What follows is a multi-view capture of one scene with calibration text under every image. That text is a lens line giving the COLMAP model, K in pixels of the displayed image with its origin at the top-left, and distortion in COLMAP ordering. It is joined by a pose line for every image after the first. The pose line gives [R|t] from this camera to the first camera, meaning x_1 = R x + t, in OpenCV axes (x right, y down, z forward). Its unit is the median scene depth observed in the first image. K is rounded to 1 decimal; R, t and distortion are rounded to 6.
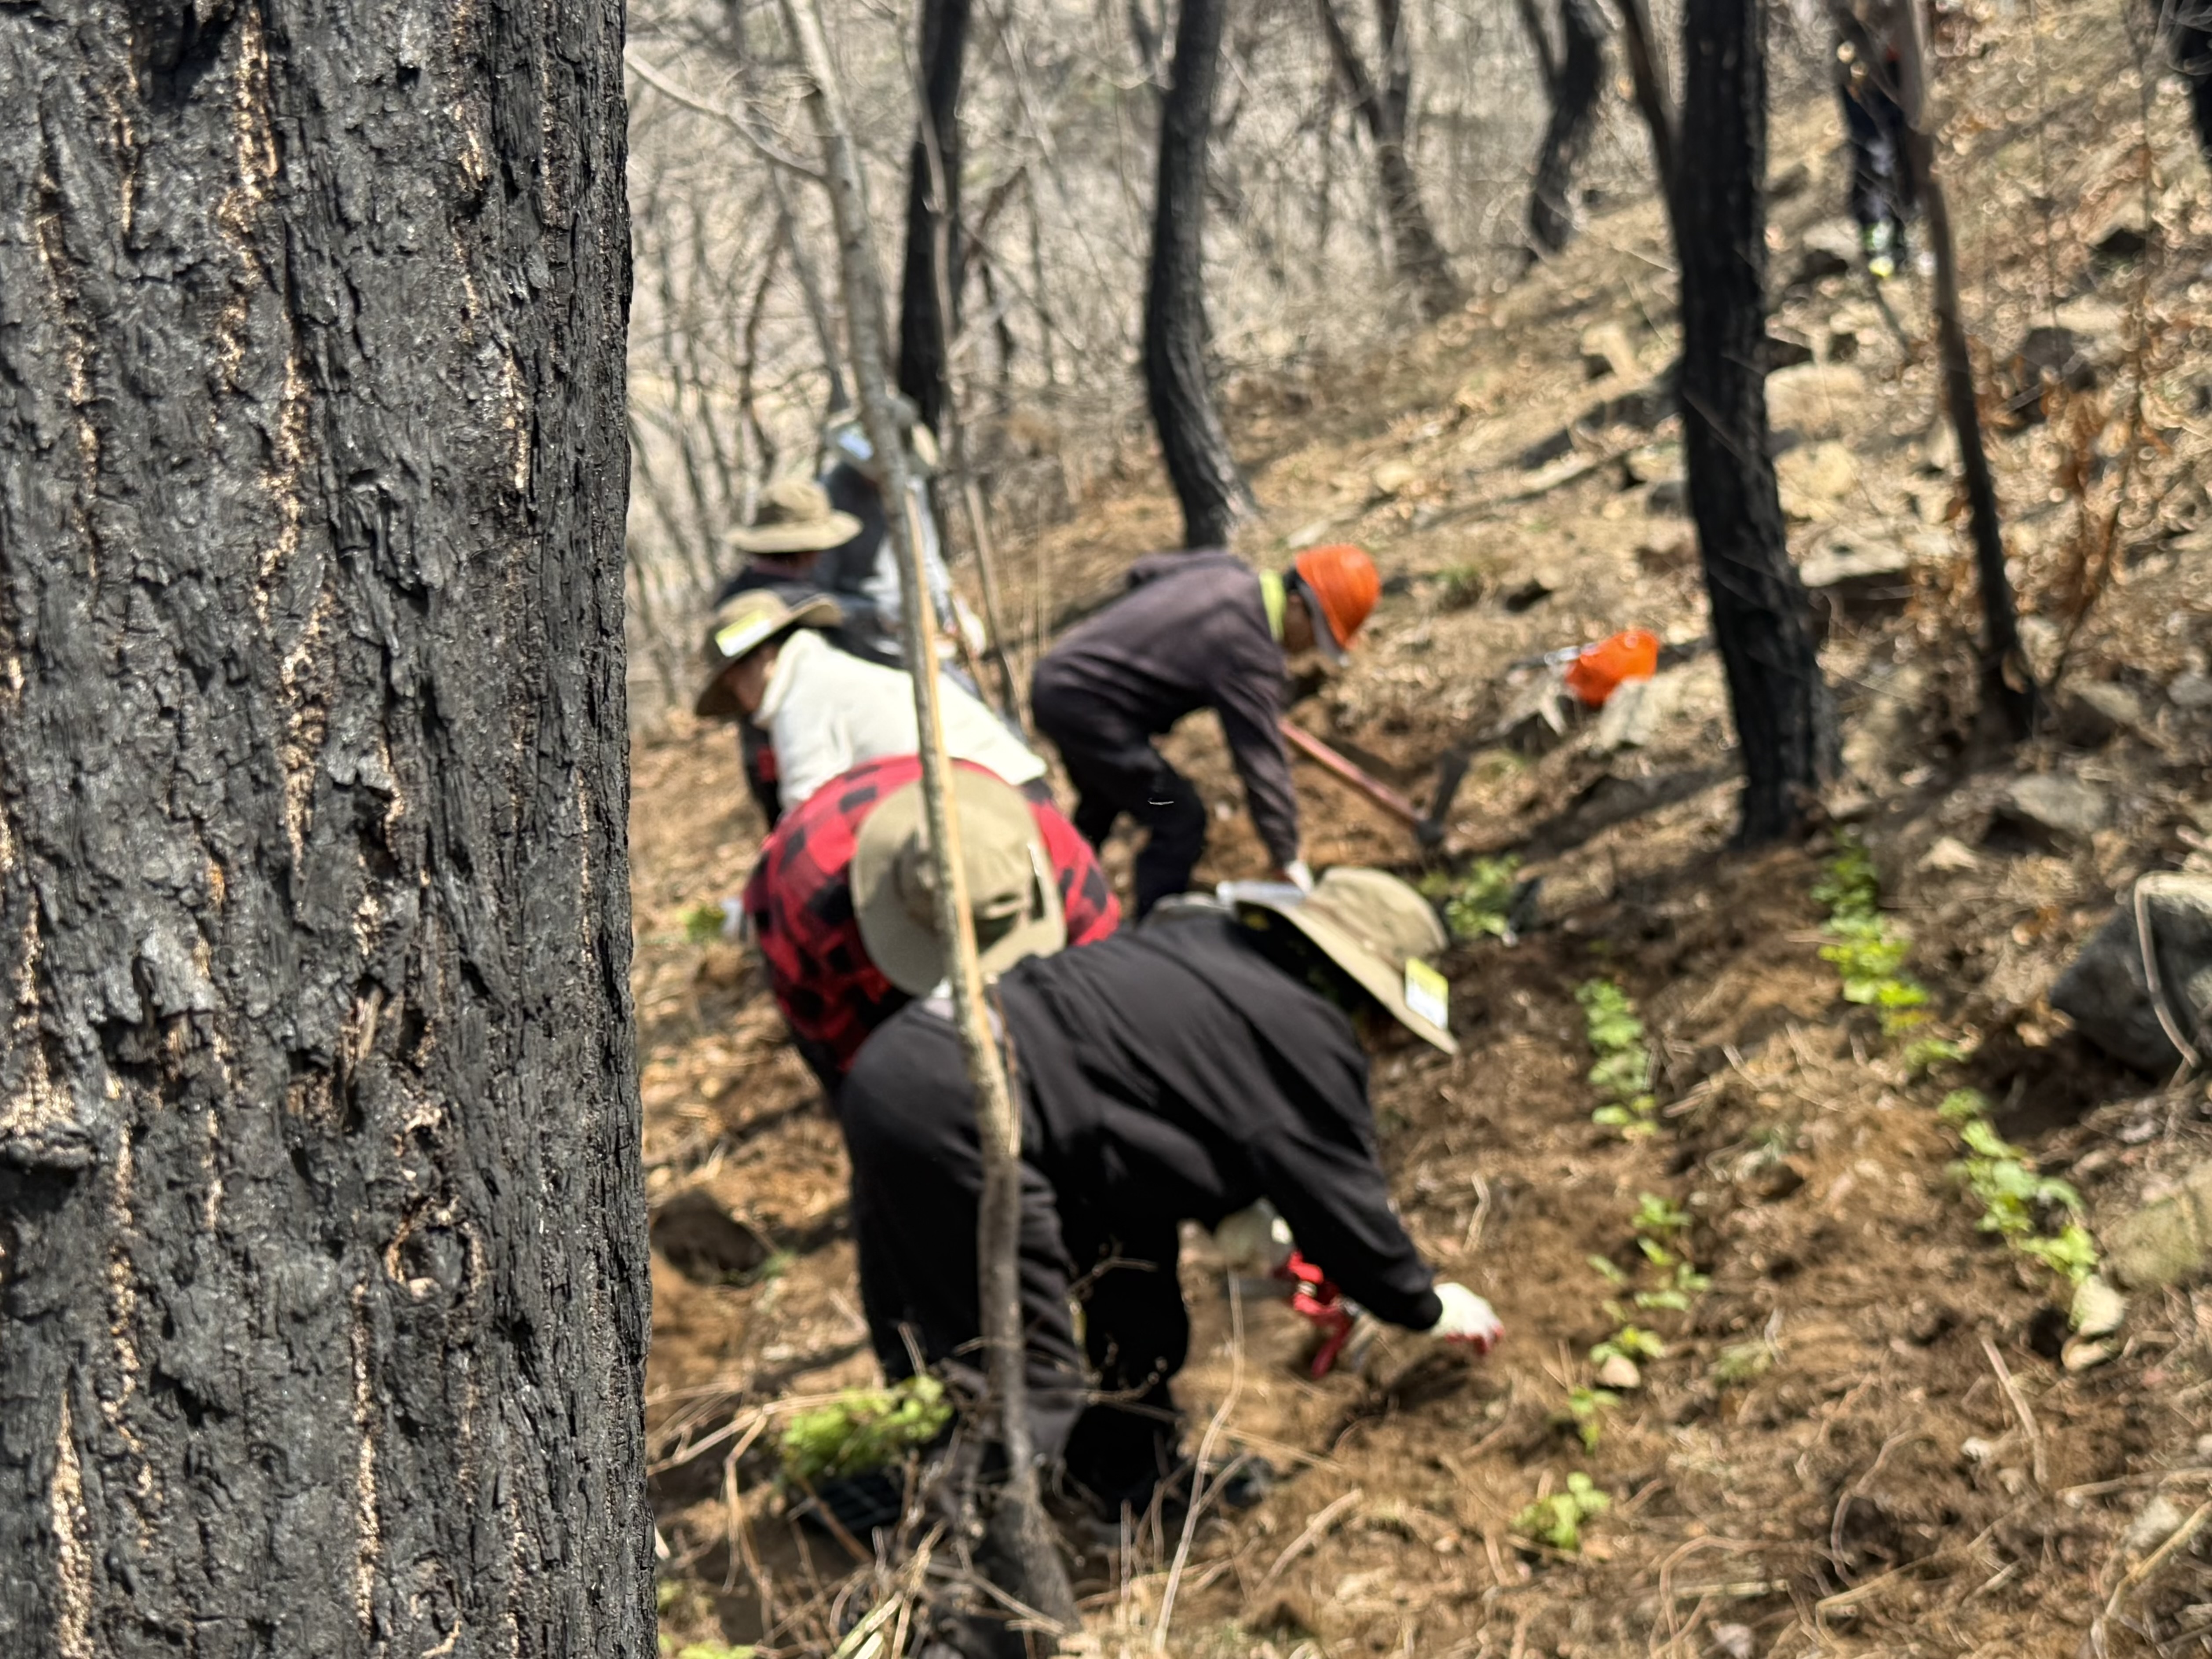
lens RADIAL K [[2884.2, 0, 1126.7], [0, 2884.2, 826.2], [0, 0, 1]] dist [0.004002, 0.000000]
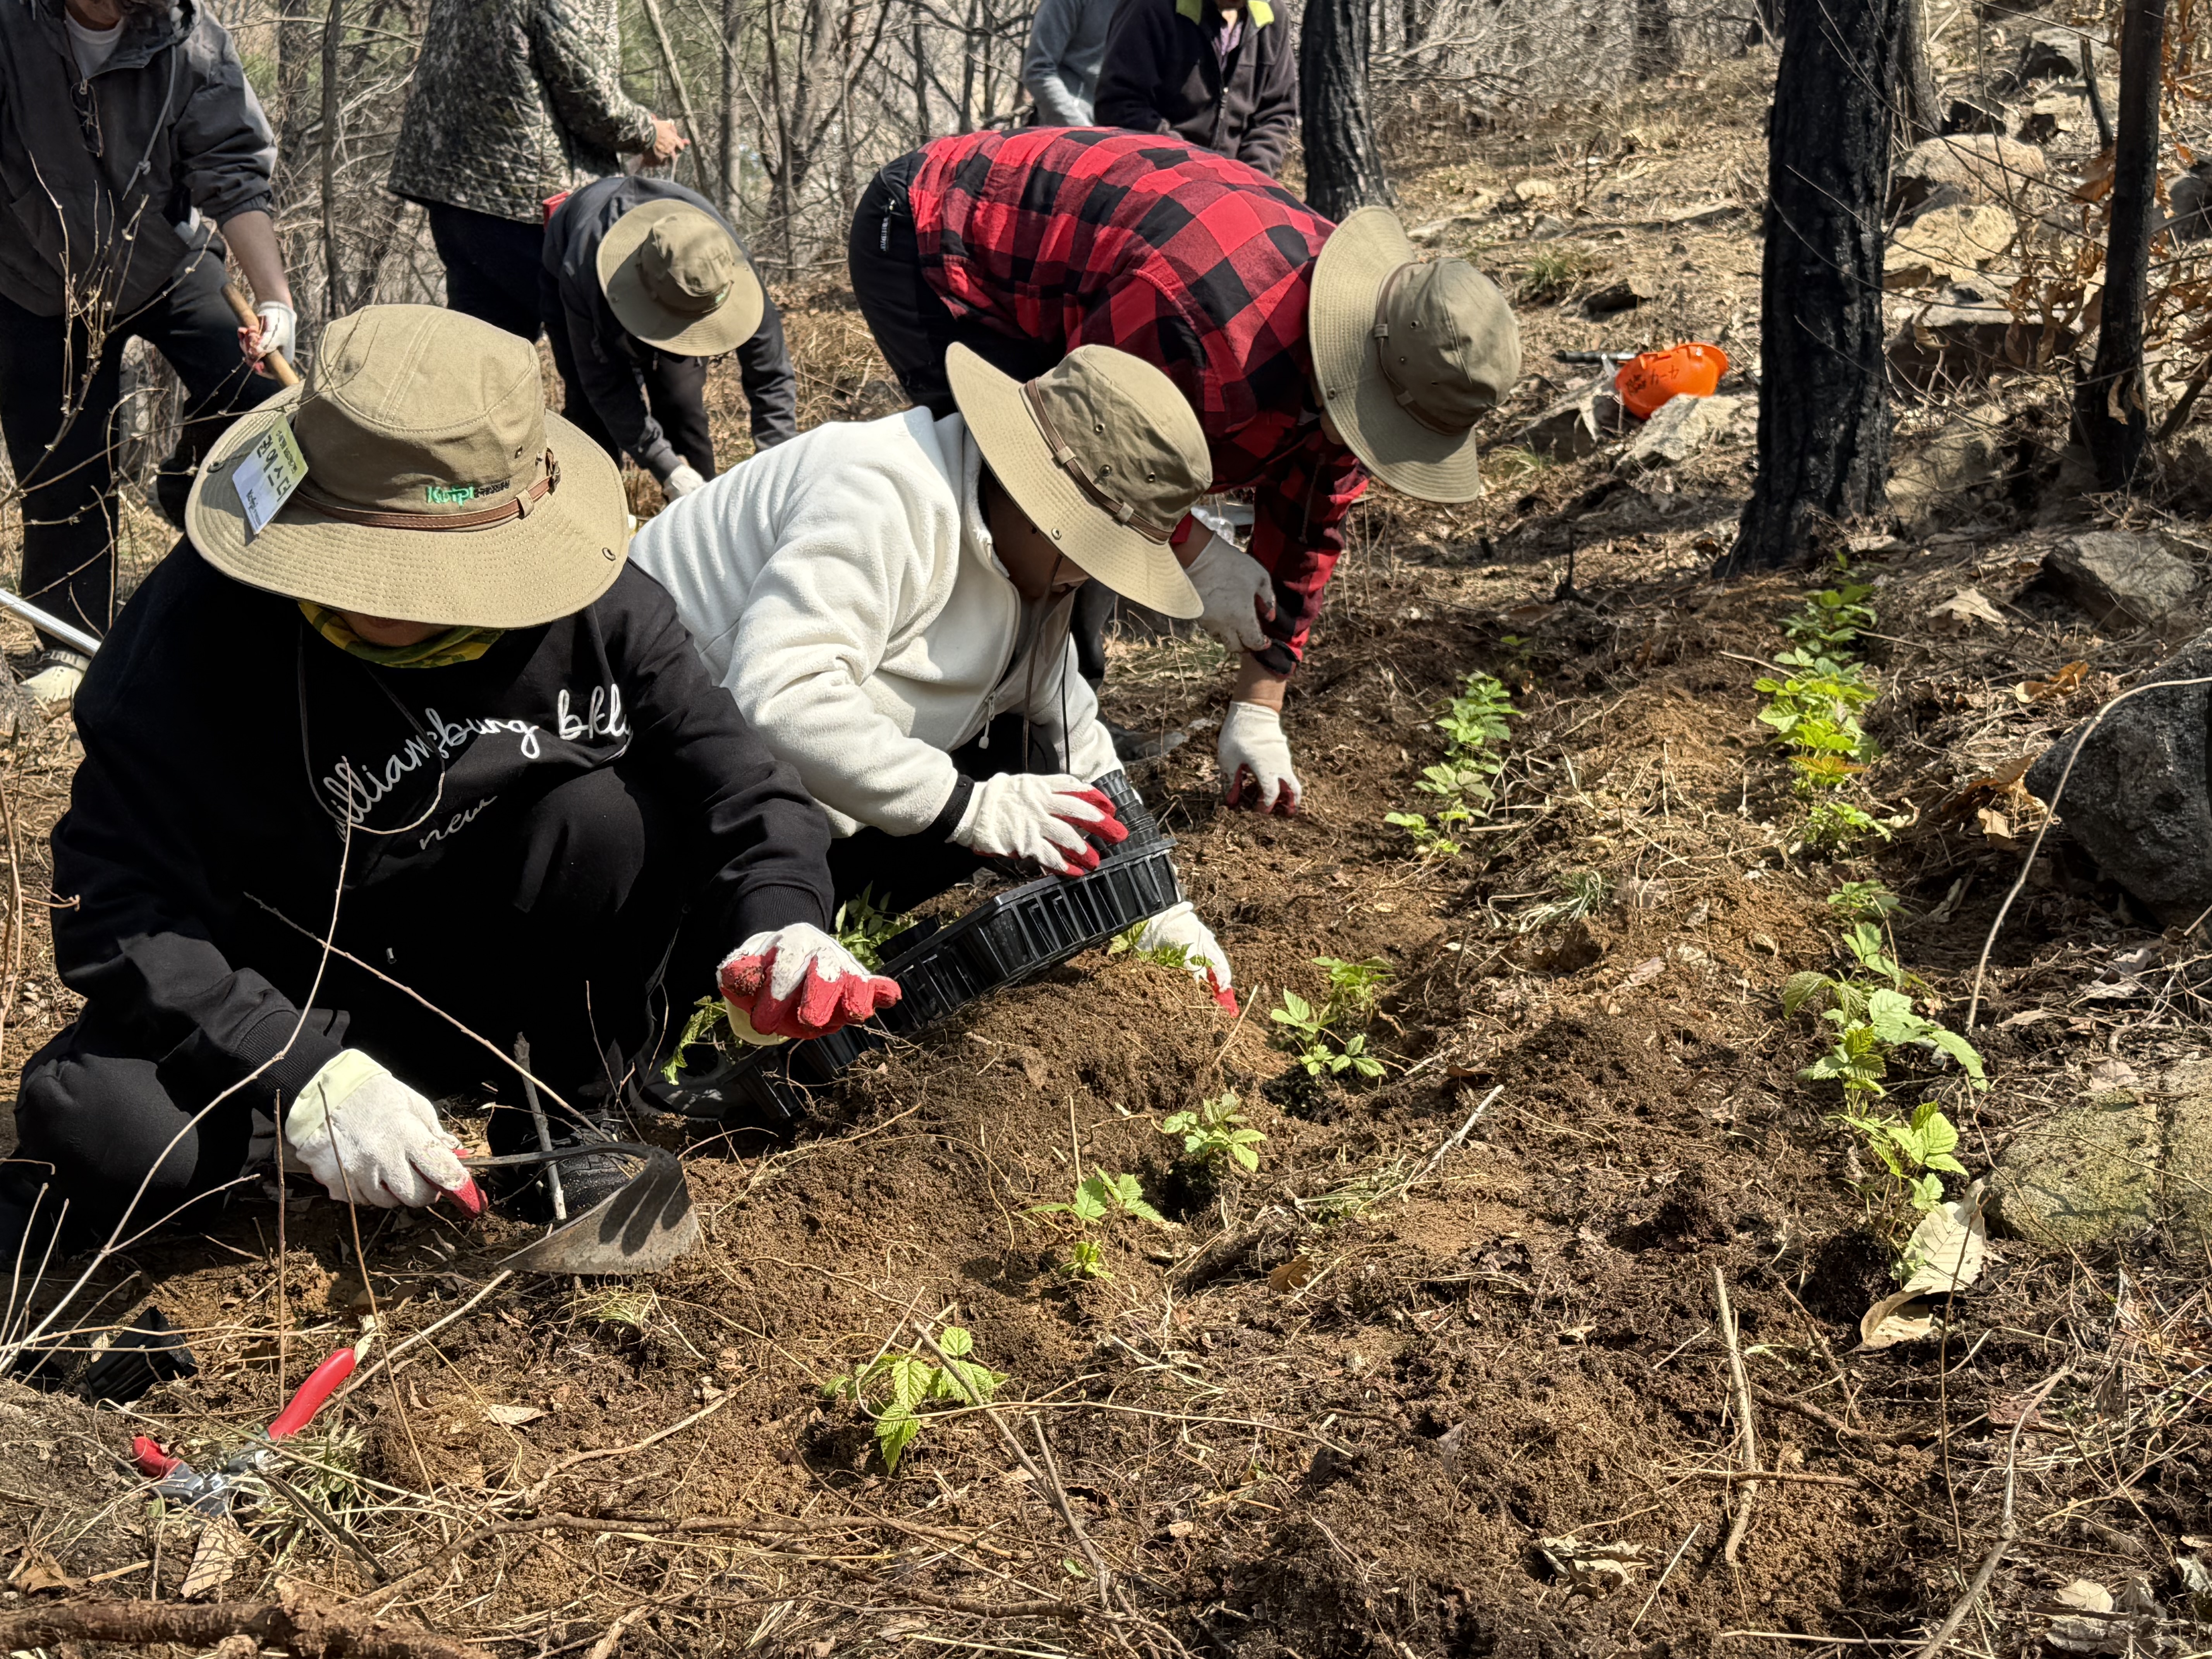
lens RADIAL K [[2883.9, 0, 1087.4], [0, 2883.9, 821.3], [0, 0, 1]] dist [0.004002, 0.000000]
pose [[0.973791, 0.226545, -0.020215, 0.118511], [-0.223049, 0.968578, 0.110025, 0.043636], [0.044506, -0.102633, 0.993723, 0.317060]]
